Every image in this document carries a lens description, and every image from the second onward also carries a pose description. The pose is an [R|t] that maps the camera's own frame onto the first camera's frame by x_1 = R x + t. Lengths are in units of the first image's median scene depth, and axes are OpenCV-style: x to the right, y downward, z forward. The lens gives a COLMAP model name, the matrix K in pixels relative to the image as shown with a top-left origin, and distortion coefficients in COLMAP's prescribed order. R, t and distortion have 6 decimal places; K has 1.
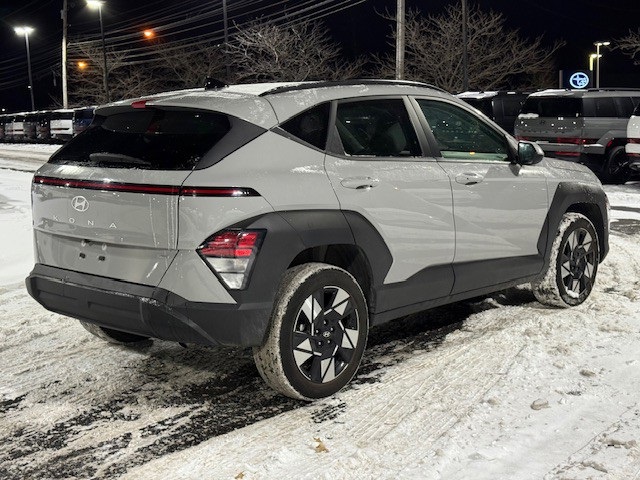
lens RADIAL K [[892.4, 0, 321.7], [0, 892.4, 243.1], [0, 0, 1]] dist [0.109777, 0.000000]
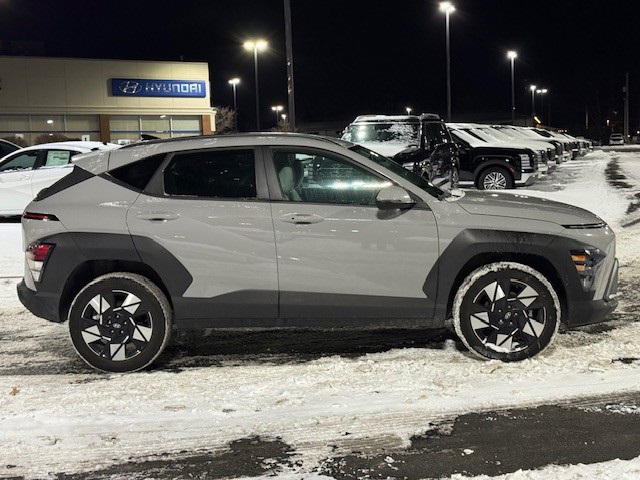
lens RADIAL K [[892.4, 0, 321.9], [0, 892.4, 239.7], [0, 0, 1]] dist [0.109777, 0.000000]
pose [[0.623599, 0.078670, -0.777776, 1.235656], [-0.088789, 0.995613, 0.029515, -0.094901], [0.776686, 0.050652, 0.627848, 0.371702]]
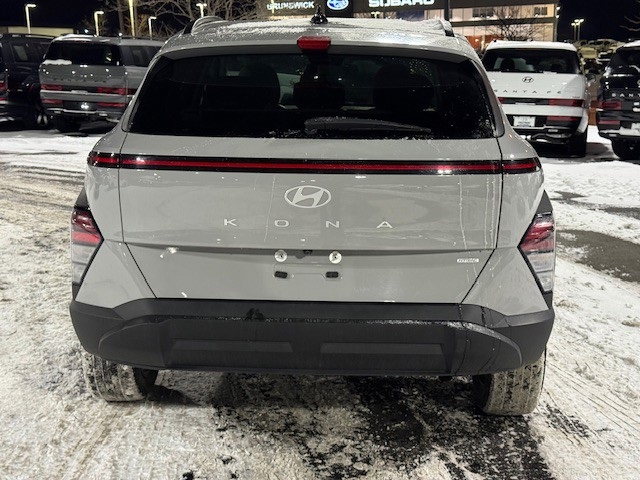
lens RADIAL K [[892.4, 0, 321.4], [0, 892.4, 237.1], [0, 0, 1]] dist [0.109777, 0.000000]
pose [[0.753206, -0.105794, 0.649222, -0.673506], [0.073290, 0.994334, 0.077002, -0.062424], [-0.653689, -0.010417, 0.756691, 0.496446]]
